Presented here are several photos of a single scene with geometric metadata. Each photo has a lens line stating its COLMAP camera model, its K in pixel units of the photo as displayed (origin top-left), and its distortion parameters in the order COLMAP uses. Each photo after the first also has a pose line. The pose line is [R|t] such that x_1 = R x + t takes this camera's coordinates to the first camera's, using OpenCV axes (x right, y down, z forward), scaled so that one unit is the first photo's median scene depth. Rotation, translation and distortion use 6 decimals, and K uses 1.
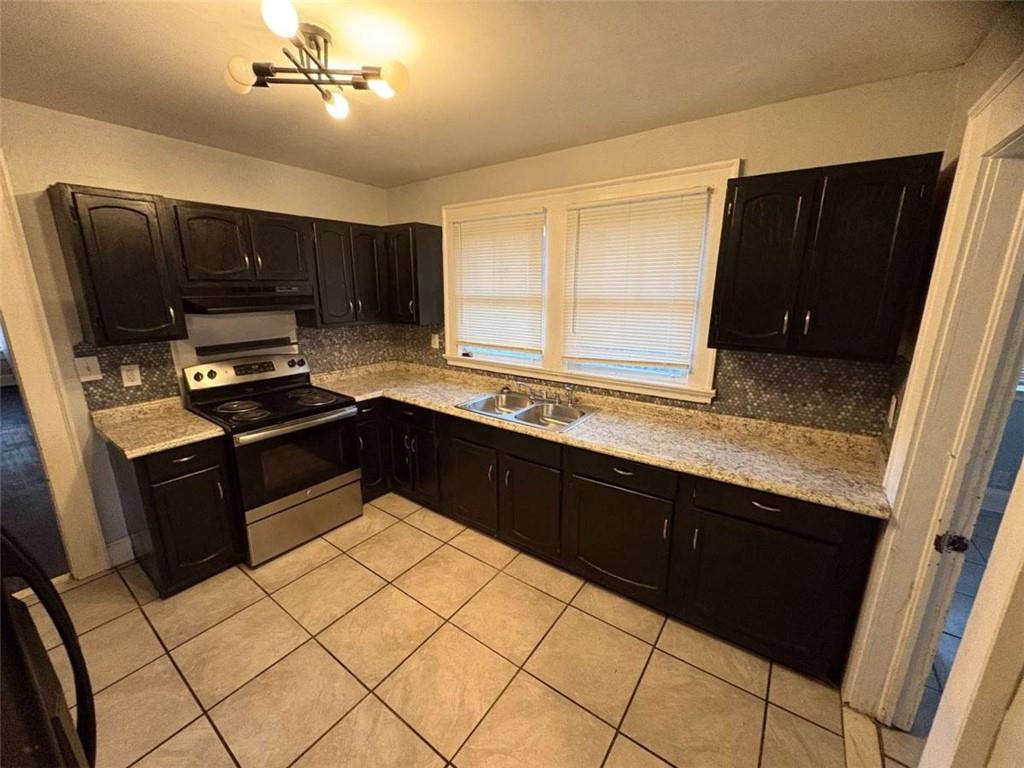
lens RADIAL K [[408.4, 0, 512.0], [0, 408.4, 384.0], [0, 0, 1]] dist [-0.000200, 0.000364]
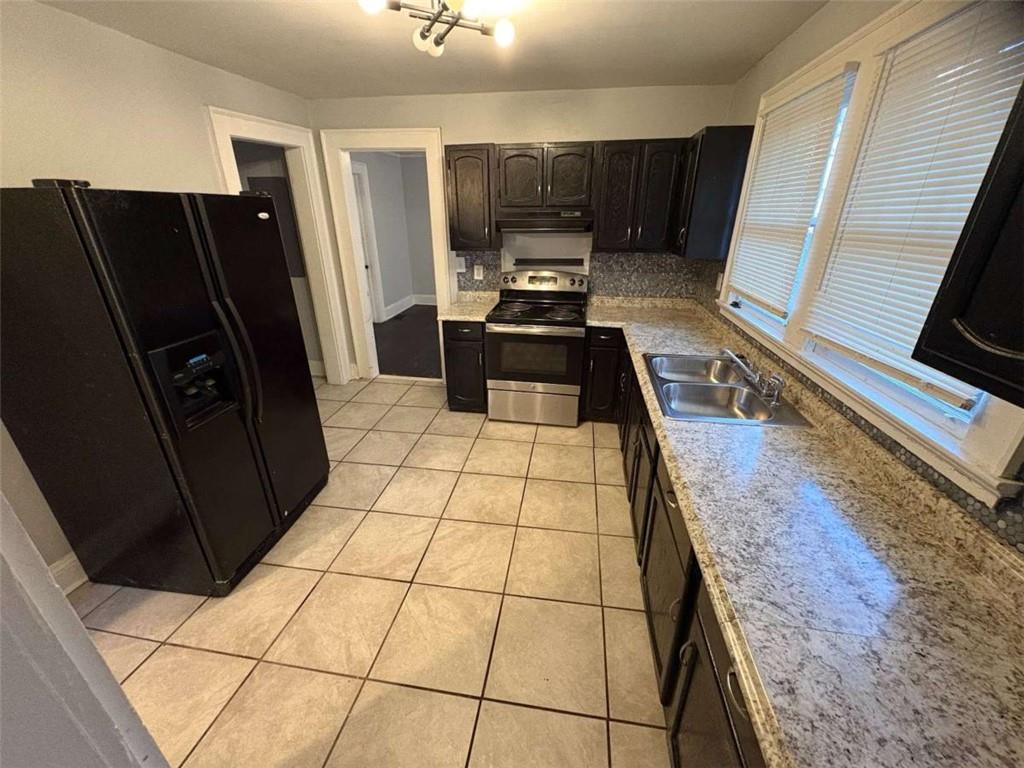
lens RADIAL K [[408.4, 0, 512.0], [0, 408.4, 384.0], [0, 0, 1]] dist [-0.000200, 0.000364]
pose [[0.450053, 0.342755, -0.824604, 0.523932], [-0.207207, 0.938286, 0.276919, -0.076441], [0.868630, 0.046236, 0.493300, 0.352862]]
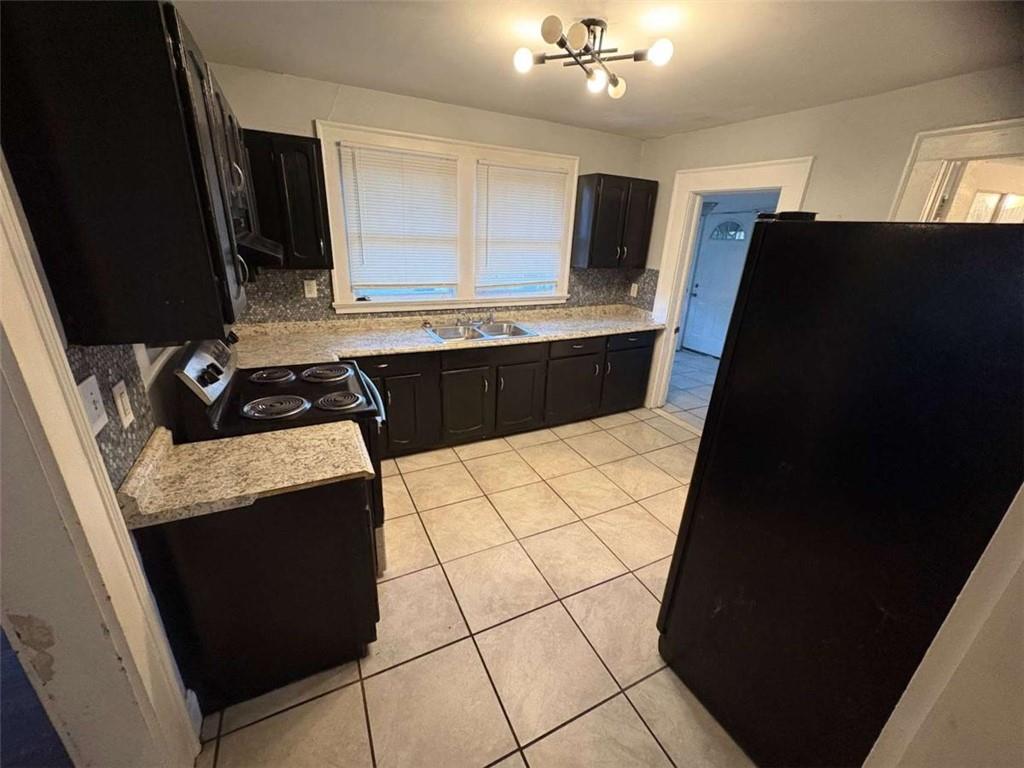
lens RADIAL K [[408.4, 0, 512.0], [0, 408.4, 384.0], [0, 0, 1]] dist [-0.000200, 0.000364]
pose [[0.457801, -0.298153, 0.837570, -1.078875], [0.164934, 0.954219, 0.249526, -0.085488], [-0.873622, 0.023911, 0.486018, 0.343178]]
